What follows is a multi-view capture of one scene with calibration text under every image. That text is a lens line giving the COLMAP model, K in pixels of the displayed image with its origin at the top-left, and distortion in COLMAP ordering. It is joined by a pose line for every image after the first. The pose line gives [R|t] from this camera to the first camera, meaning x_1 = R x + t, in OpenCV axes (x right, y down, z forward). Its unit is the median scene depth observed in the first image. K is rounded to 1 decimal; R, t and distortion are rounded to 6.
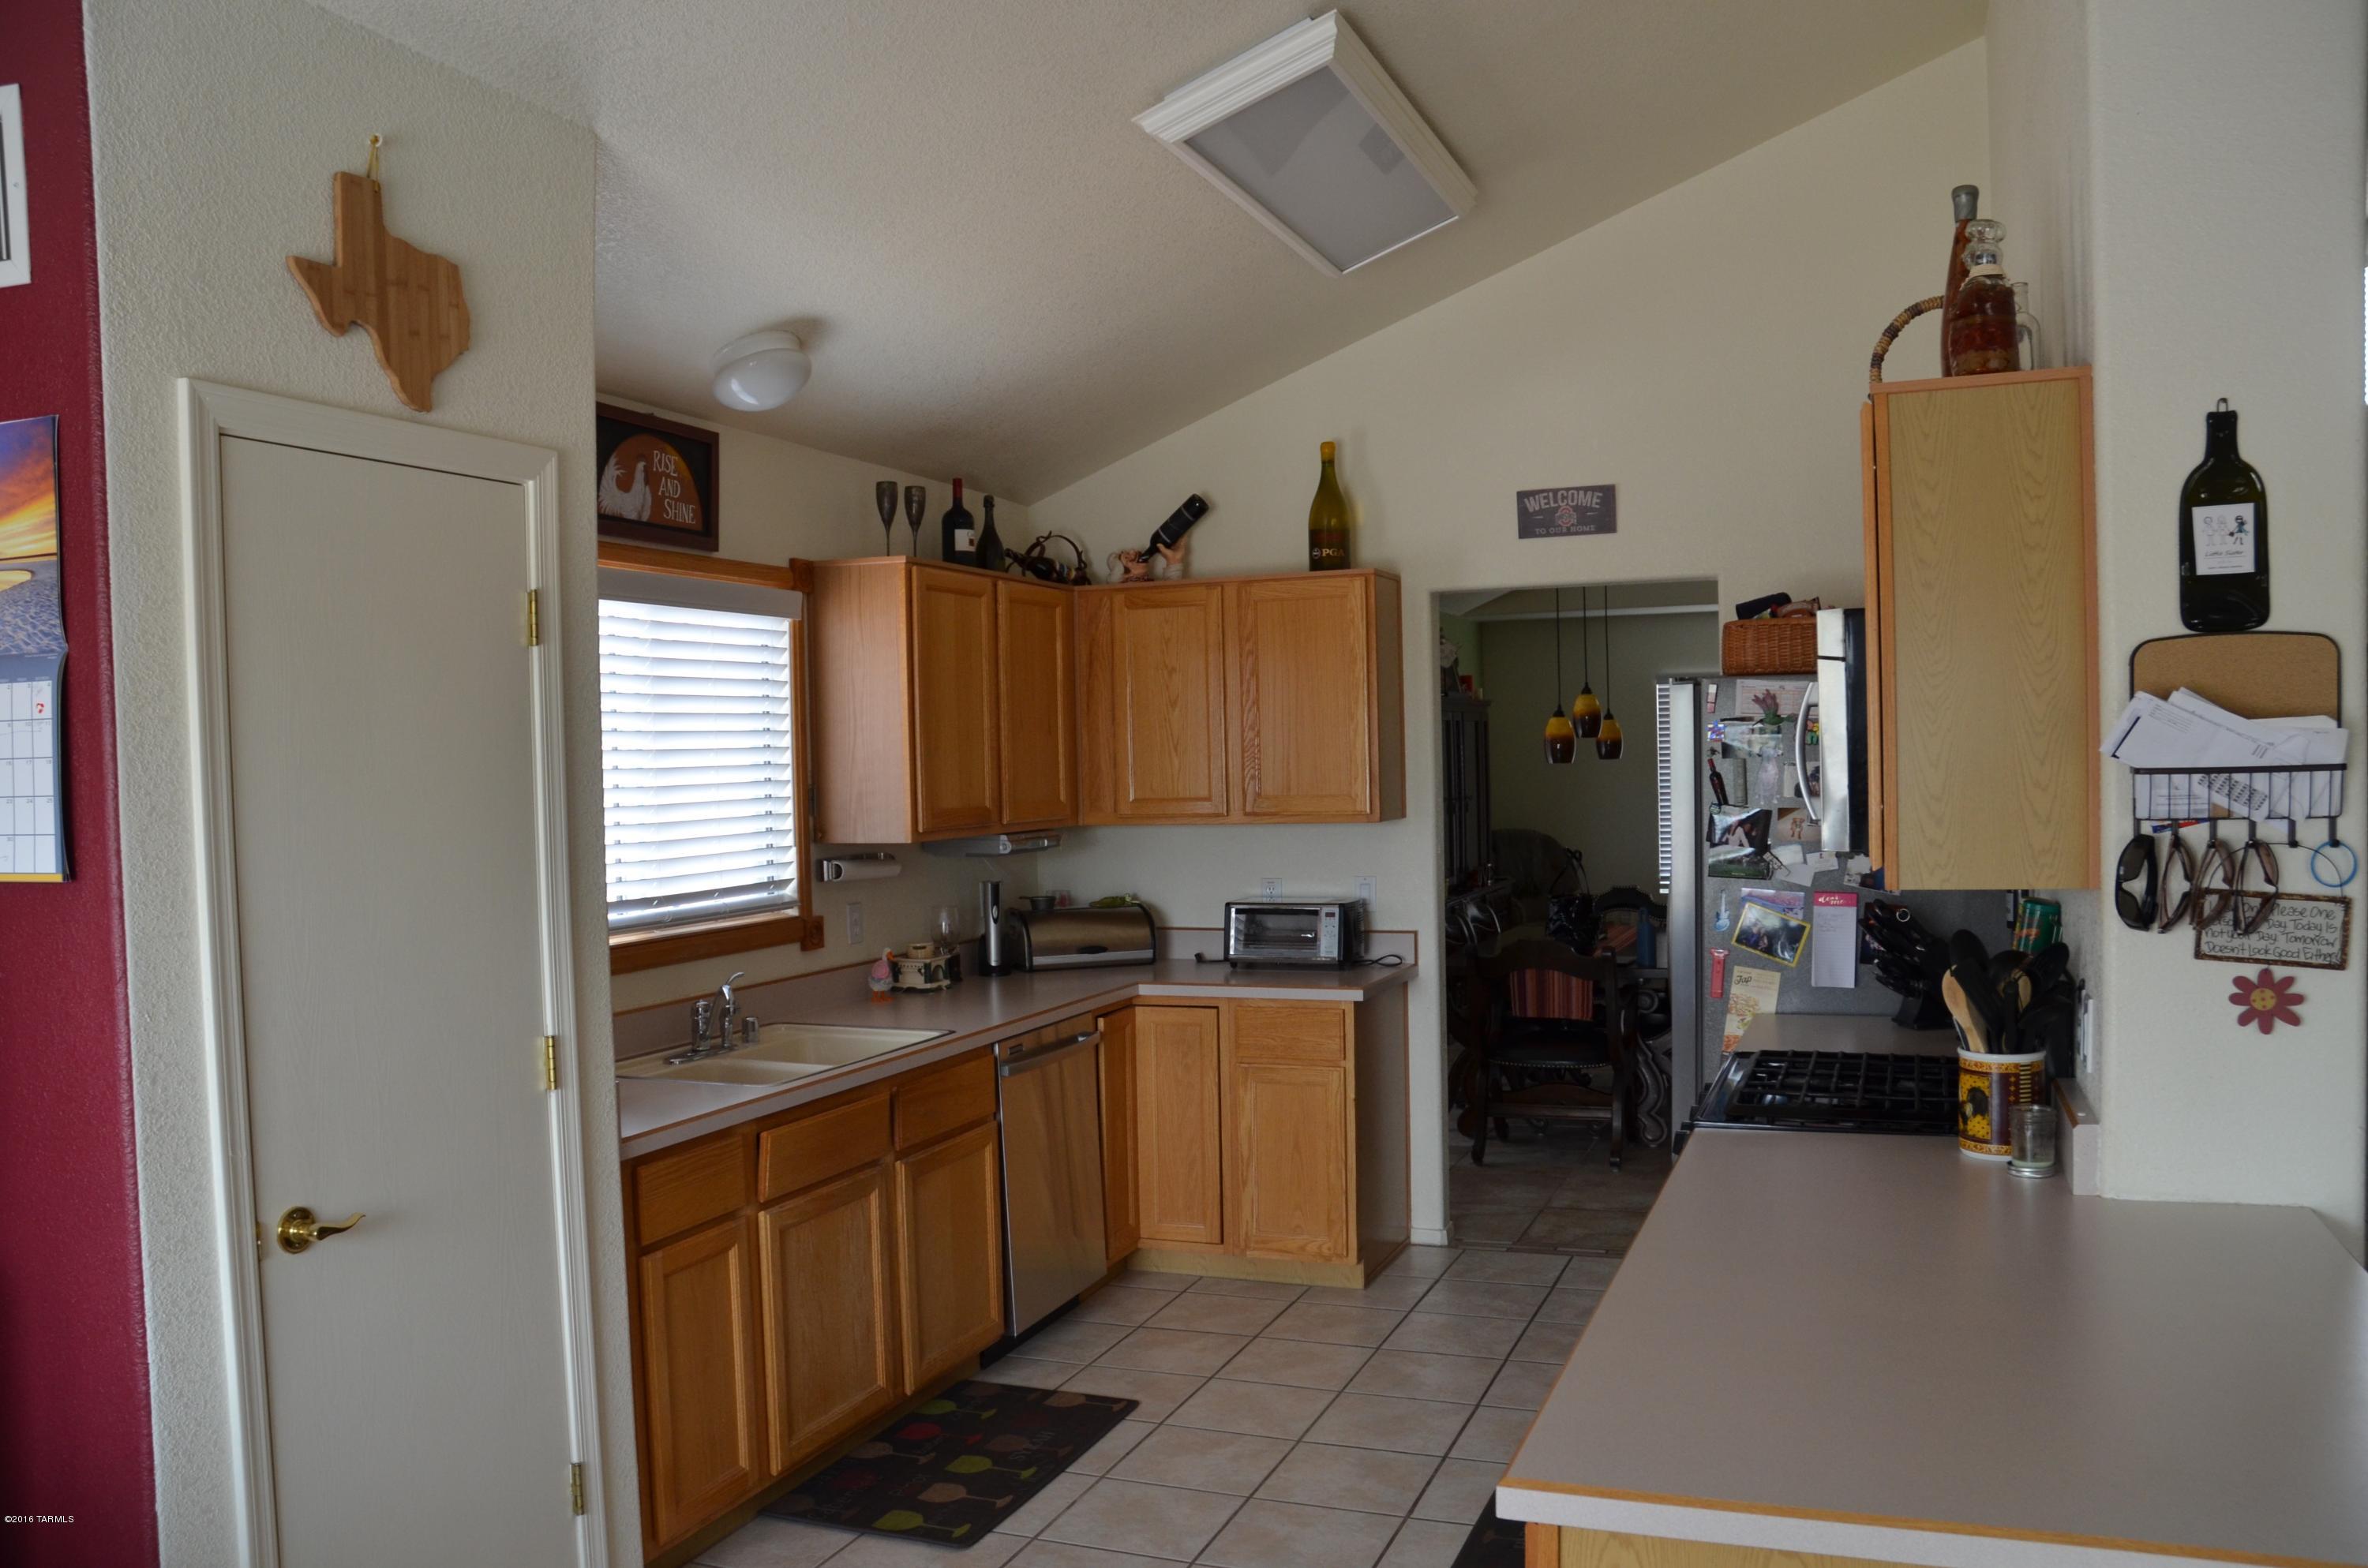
lens RADIAL K [[1829.5, 0, 1191.2], [0, 1829.5, 833.0], [0, 0, 1]] dist [-0.172671, 0.152222]
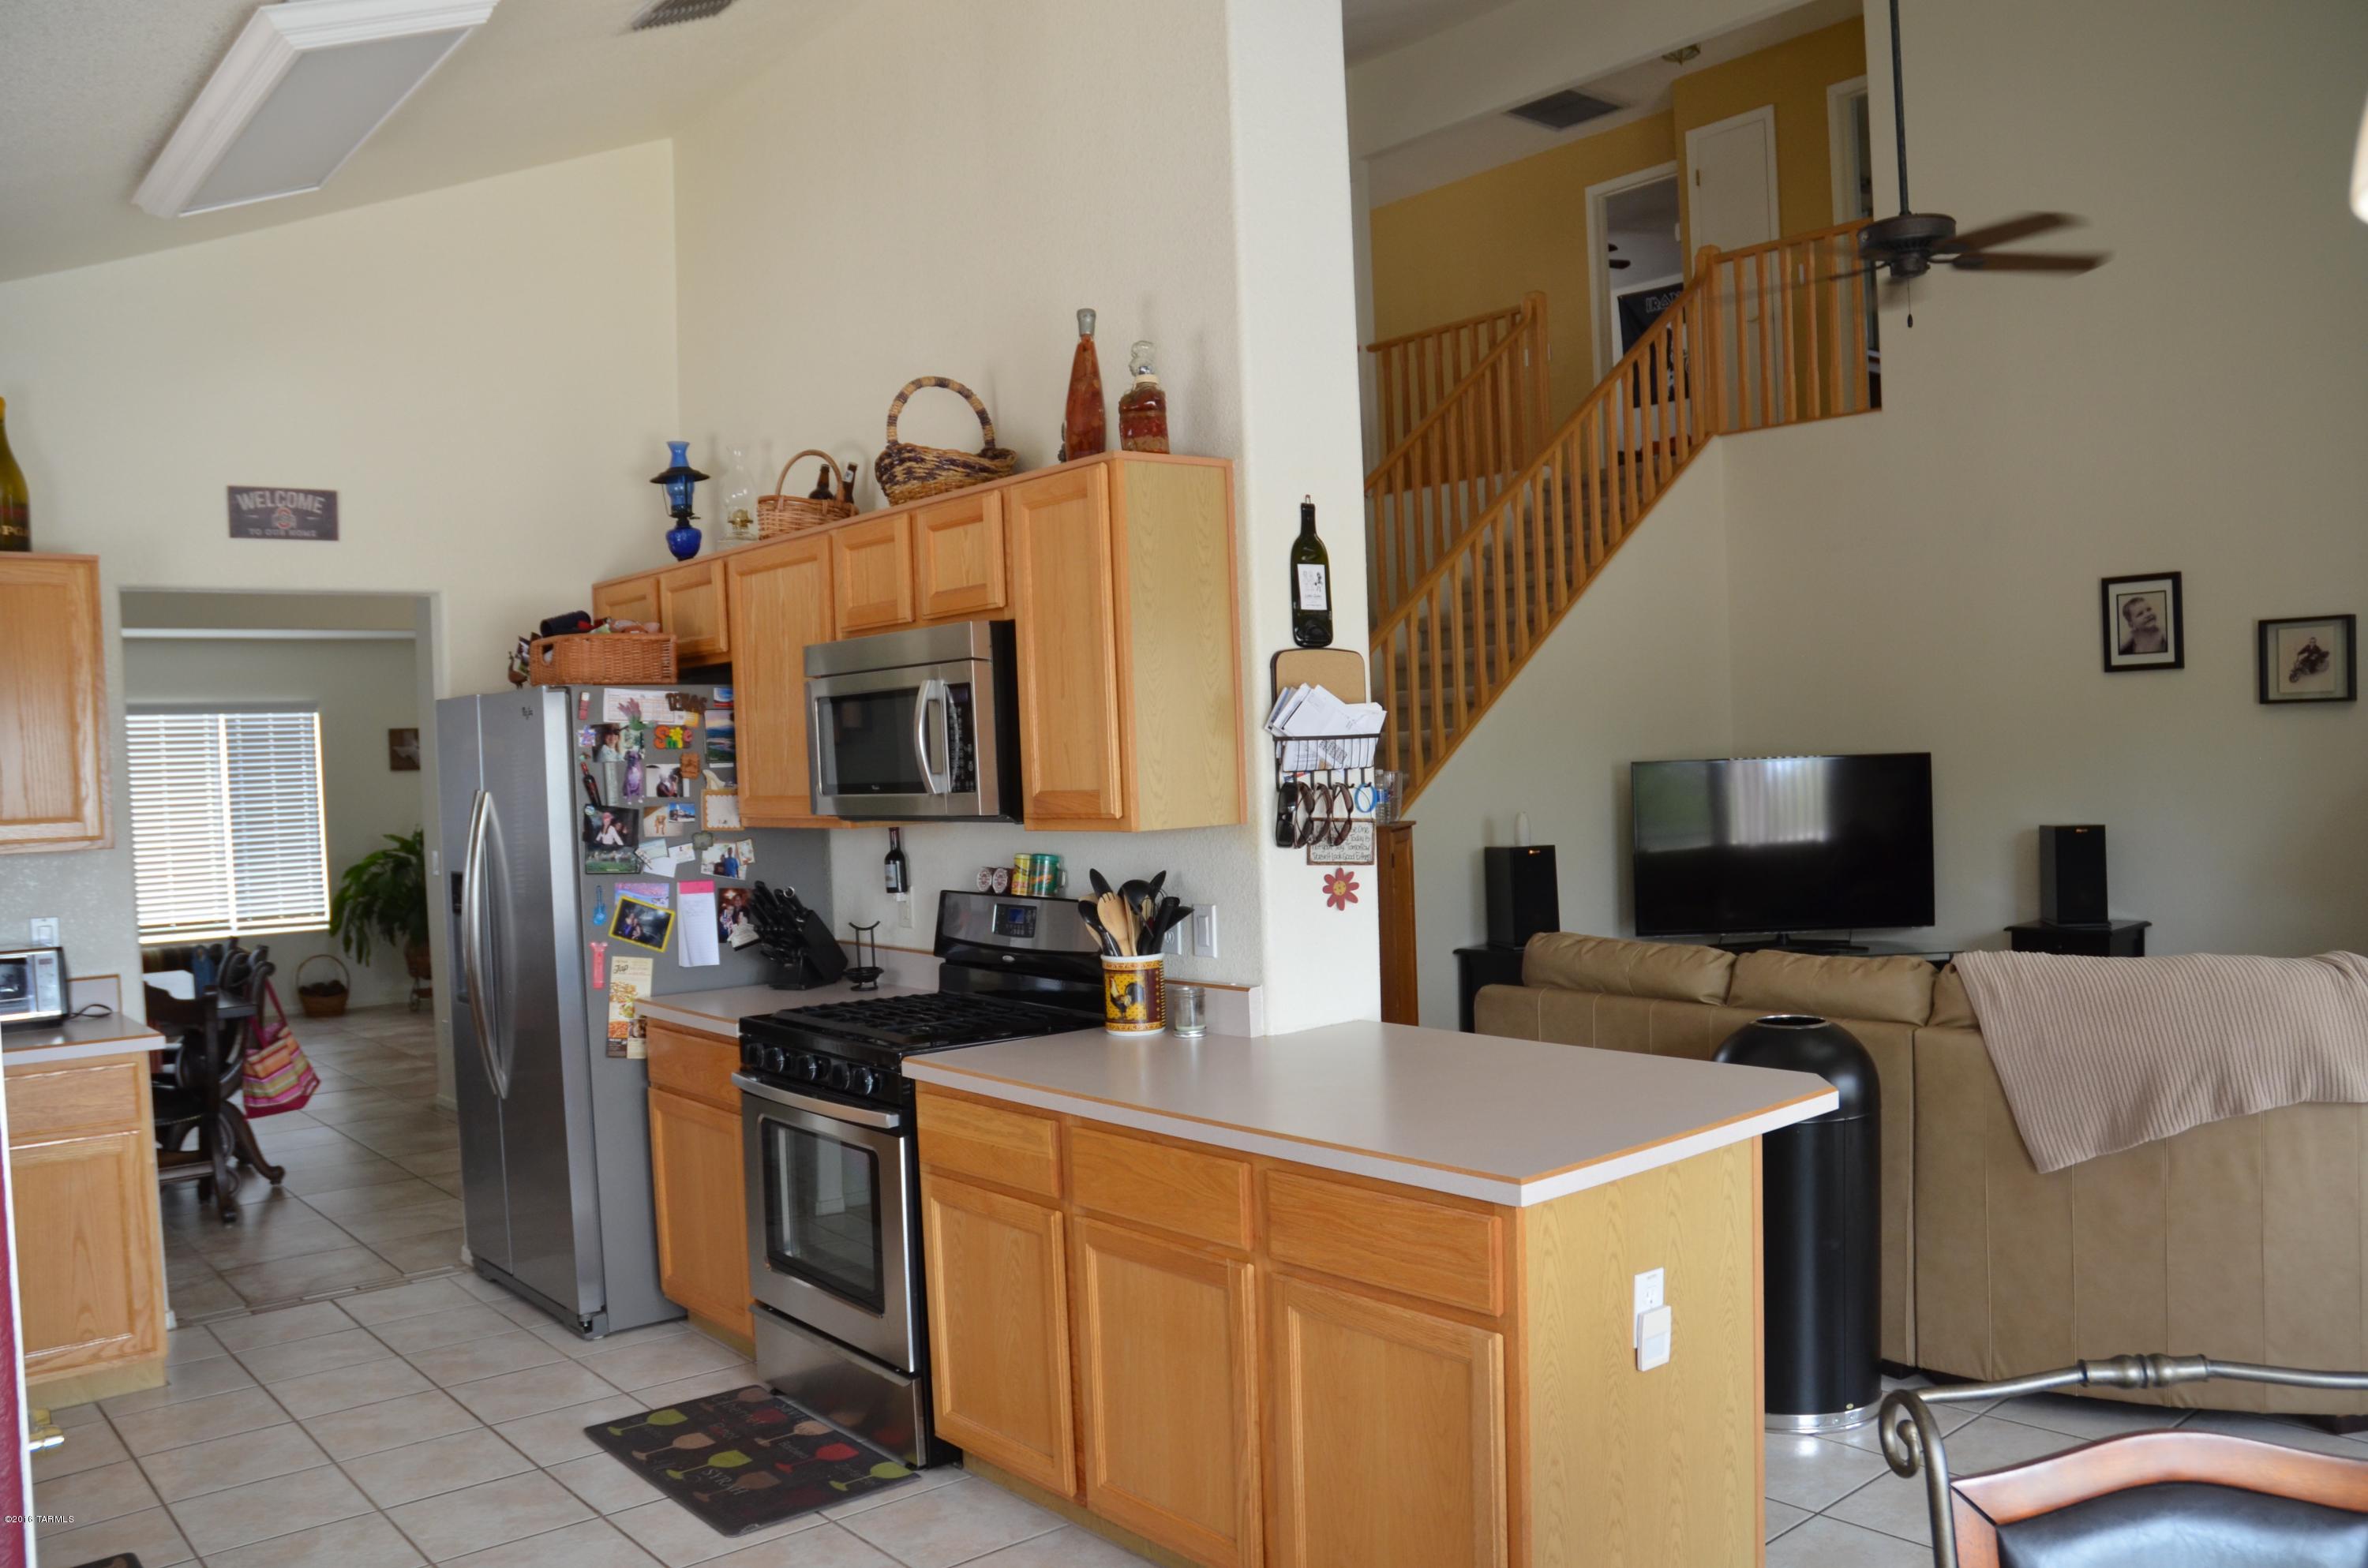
lens RADIAL K [[1829.5, 0, 1191.2], [0, 1829.5, 833.0], [0, 0, 1]] dist [-0.172671, 0.152222]
pose [[0.479252, -0.029556, 0.877180, -0.726500], [0.060071, 0.998194, 0.000814, 0.032165], [-0.875619, 0.052303, 0.480161, 0.290279]]
